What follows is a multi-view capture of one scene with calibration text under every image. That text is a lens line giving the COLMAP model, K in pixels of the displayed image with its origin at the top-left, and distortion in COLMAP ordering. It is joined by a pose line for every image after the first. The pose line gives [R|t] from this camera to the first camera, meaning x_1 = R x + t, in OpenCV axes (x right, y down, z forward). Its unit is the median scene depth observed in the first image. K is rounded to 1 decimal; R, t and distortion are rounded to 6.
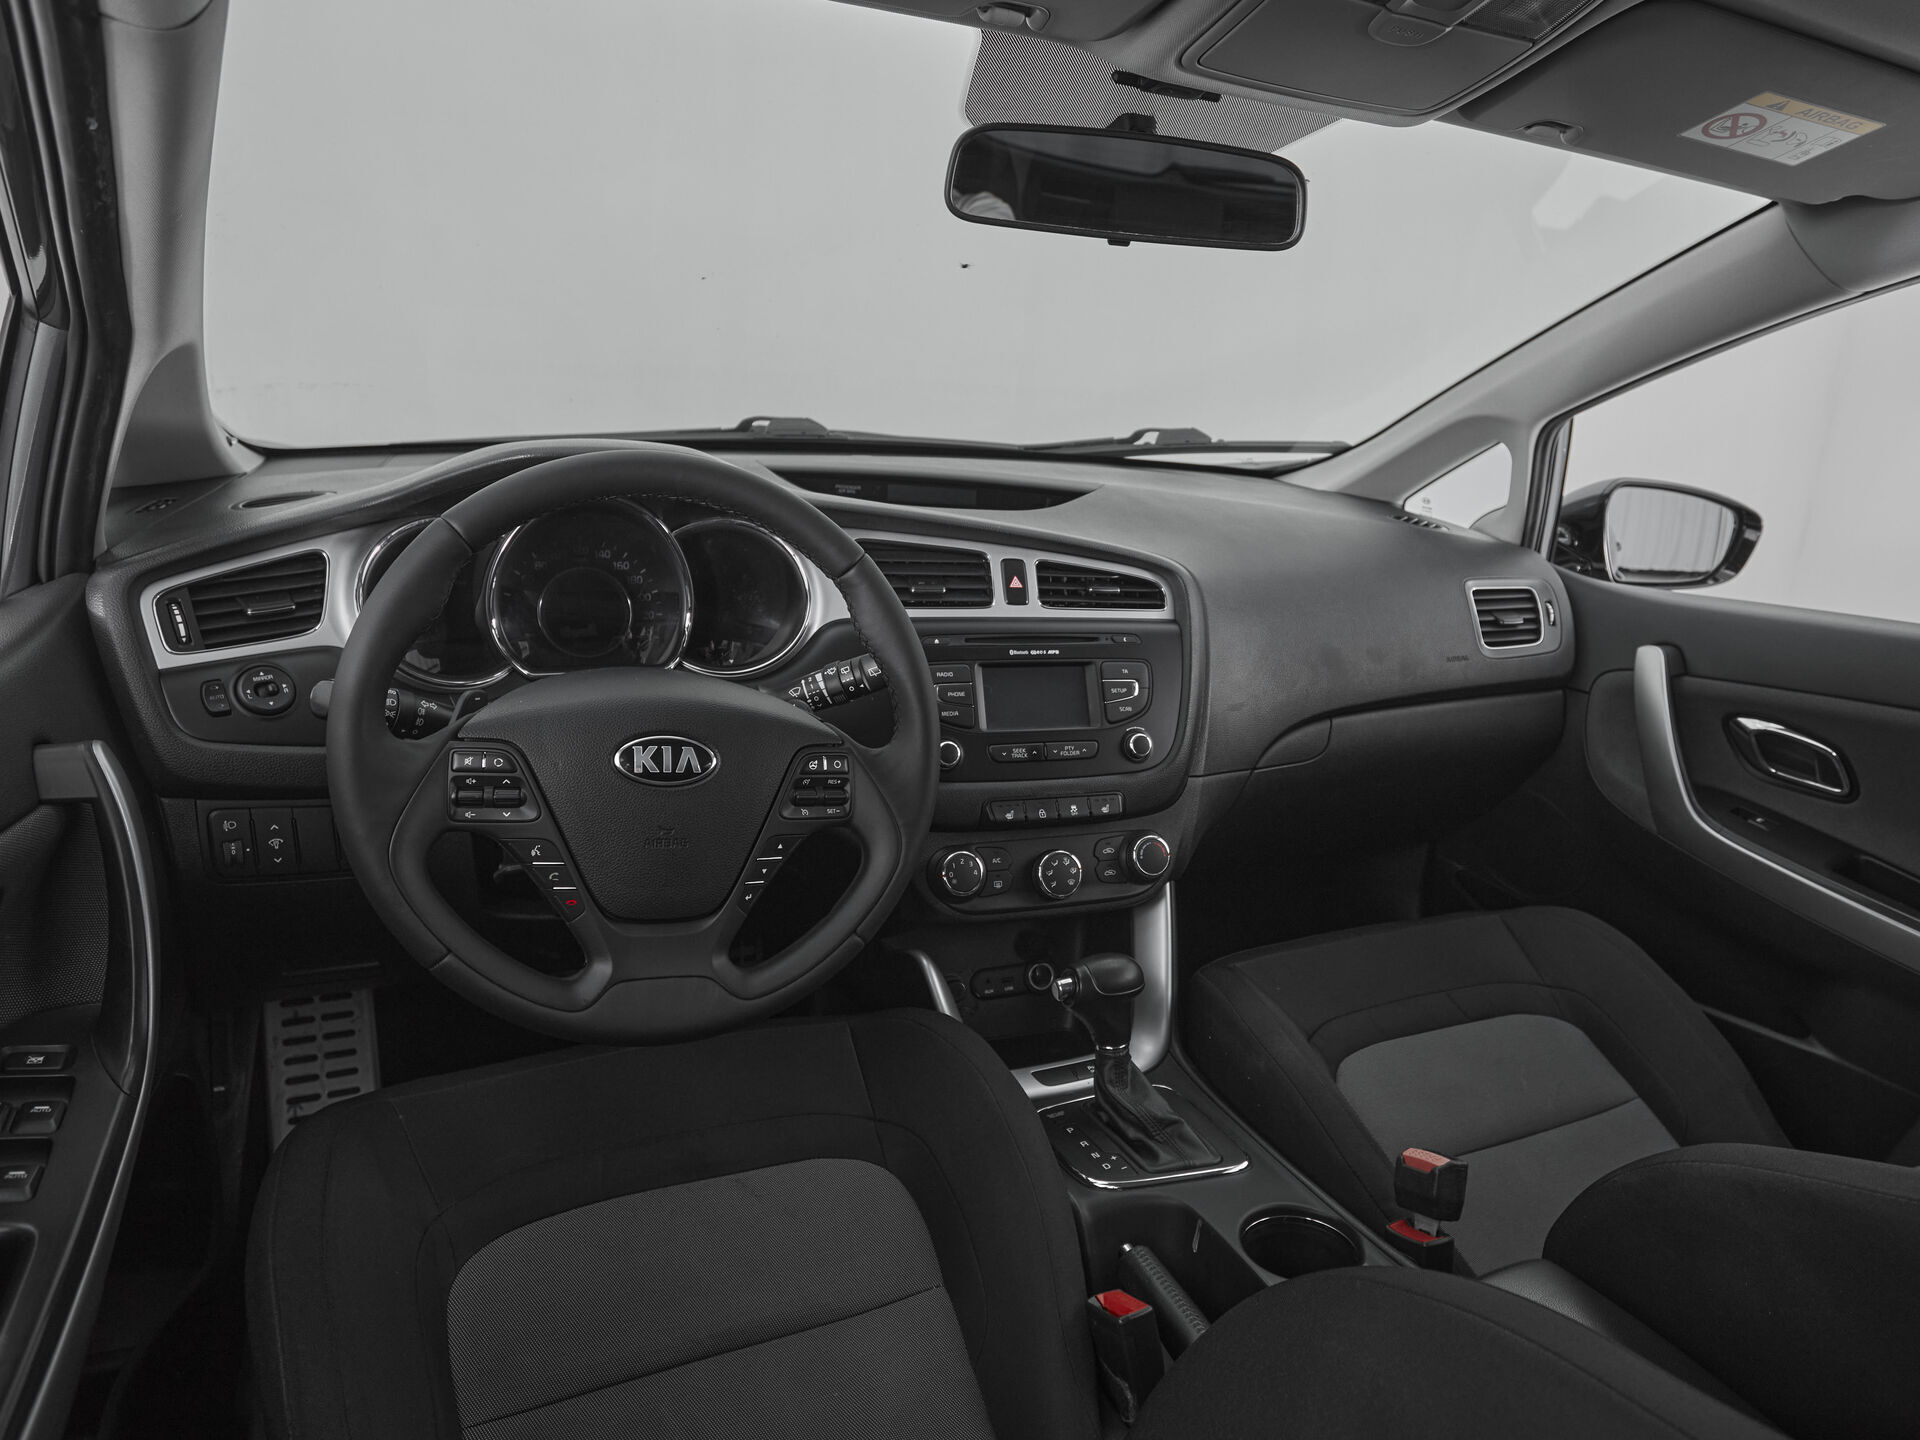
lens RADIAL K [[1310.1, 0, 1092.0], [0, 1310.1, 729.3], [0, 0, 1]] dist [-0.065965, 0.025700]
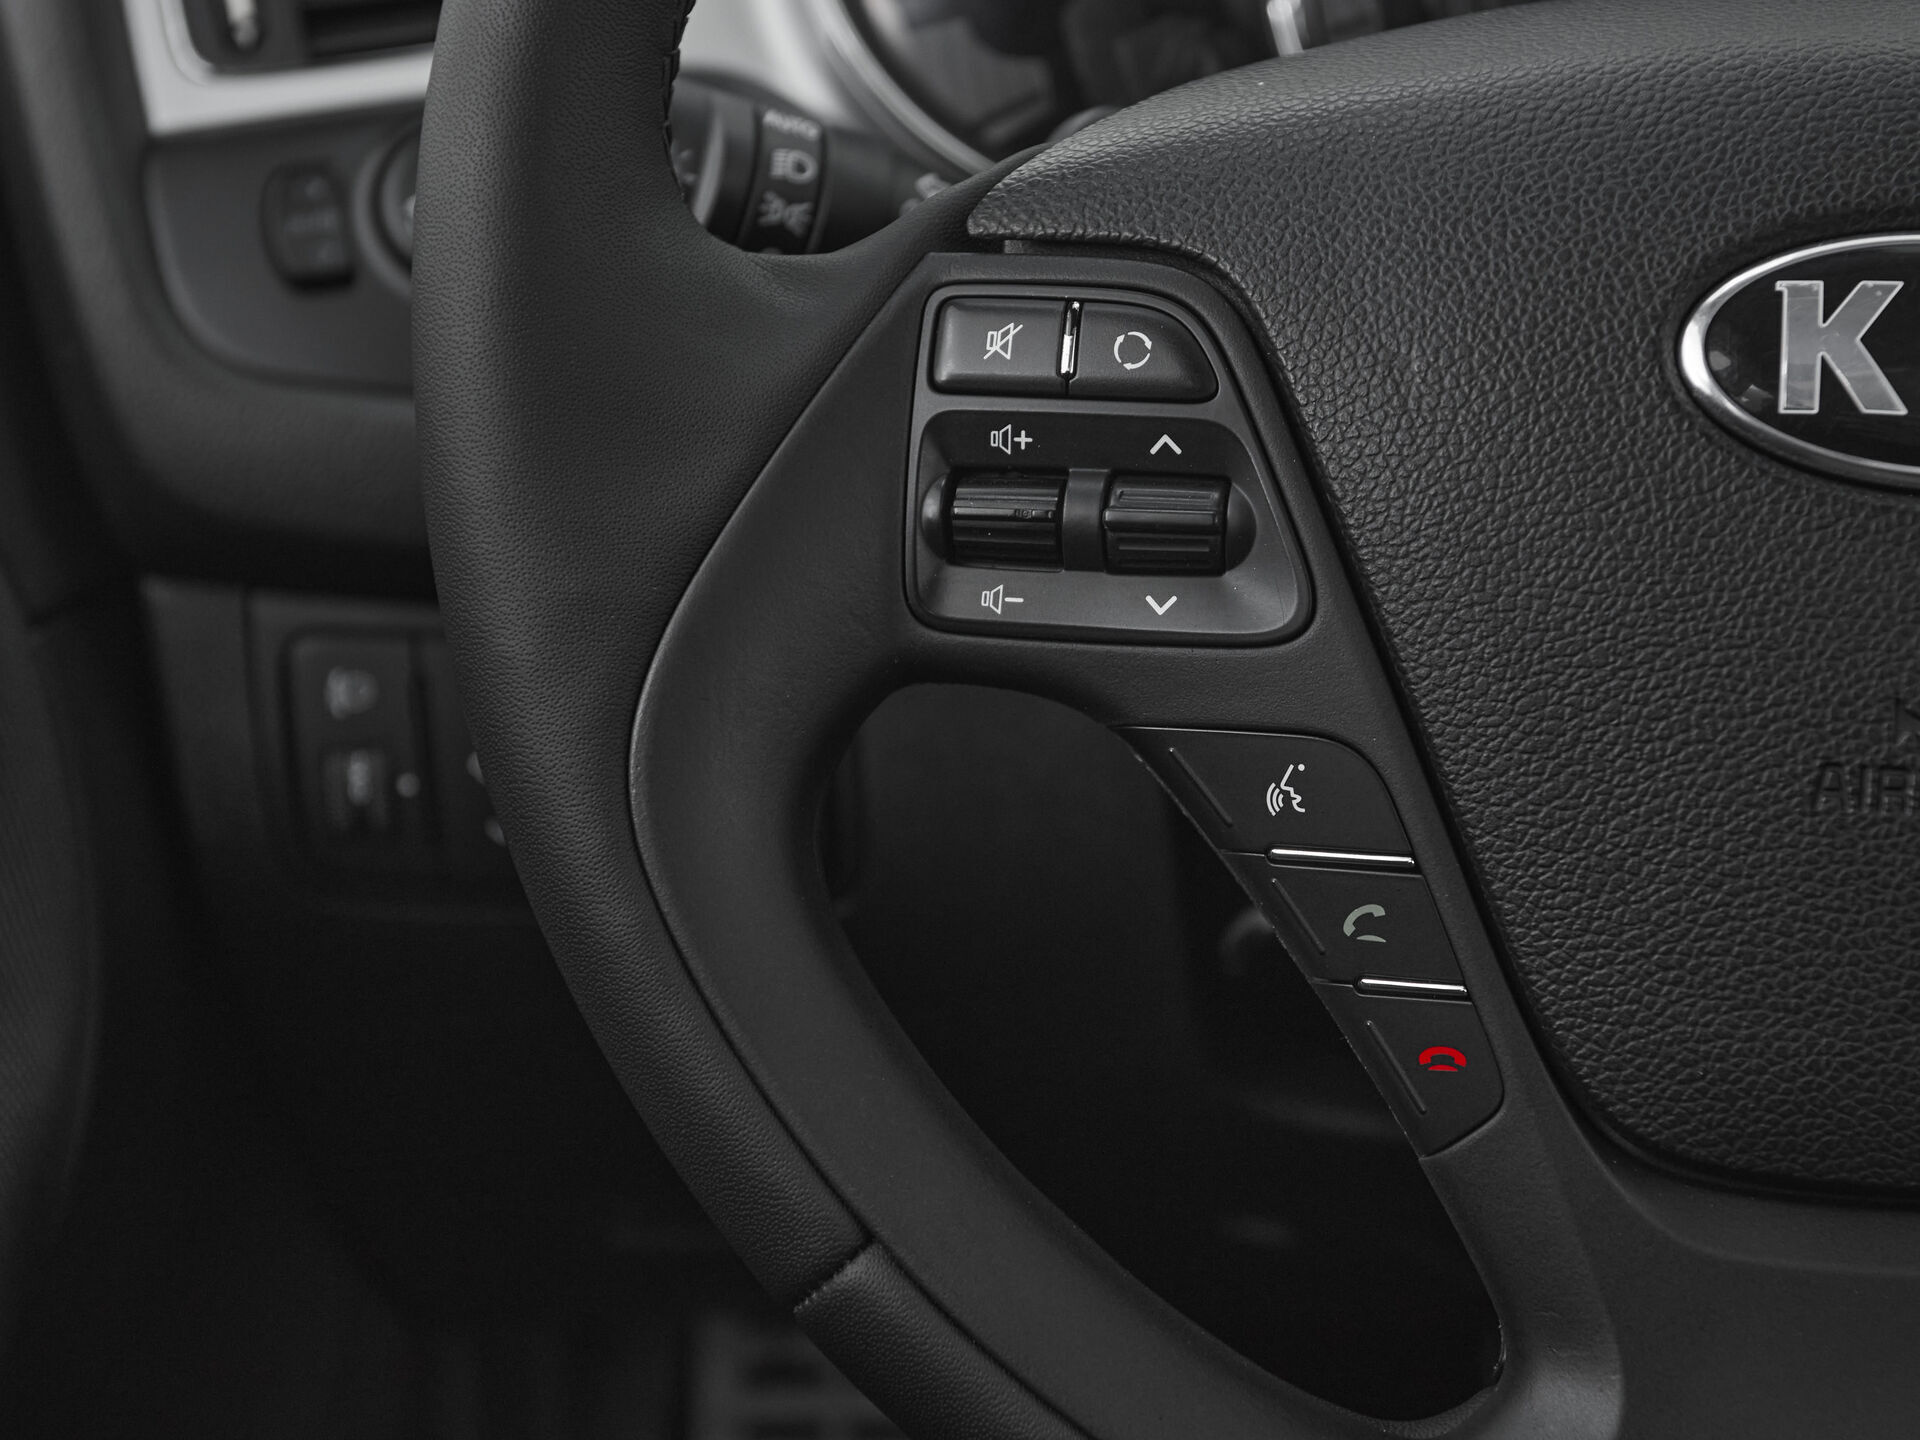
lens RADIAL K [[3206.5, 0, 1041.6], [0, 3206.5, 845.5], [0, 0, 1]] dist [-0.016435, 0.000000]
pose [[0.837469, 0.051373, -0.544065, -0.130857], [-0.032082, 0.998476, 0.044899, 0.056788], [0.545542, -0.020147, 0.837841, 0.389504]]
